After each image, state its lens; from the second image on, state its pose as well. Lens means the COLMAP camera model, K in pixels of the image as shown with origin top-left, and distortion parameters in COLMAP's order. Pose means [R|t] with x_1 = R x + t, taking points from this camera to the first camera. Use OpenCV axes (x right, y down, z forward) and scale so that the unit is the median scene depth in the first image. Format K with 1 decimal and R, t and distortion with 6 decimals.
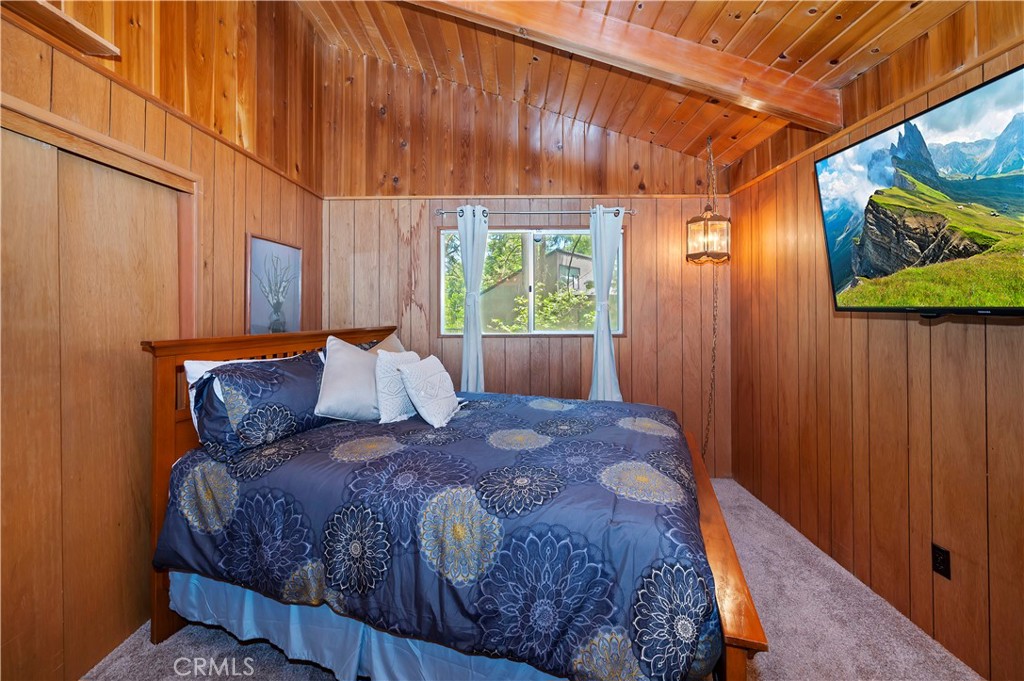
lens RADIAL K [[406.7, 0, 513.4], [0, 406.7, 305.5], [0, 0, 1]] dist [-0.000388, -0.000064]
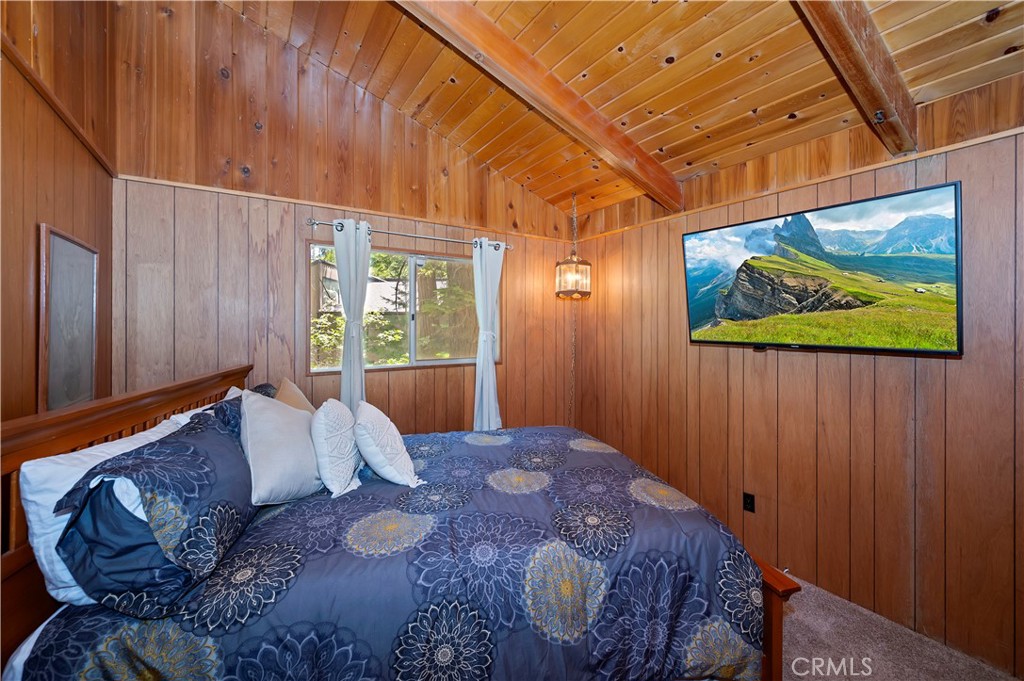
lens RADIAL K [[406.7, 0, 508.2], [0, 406.7, 325.1], [0, 0, 1]] dist [-0.000388, -0.000064]
pose [[0.837271, 0.003020, 0.546780, -0.360263], [-0.006027, 0.999975, 0.003706, -0.034505], [-0.546756, -0.006398, 0.837268, 0.122466]]
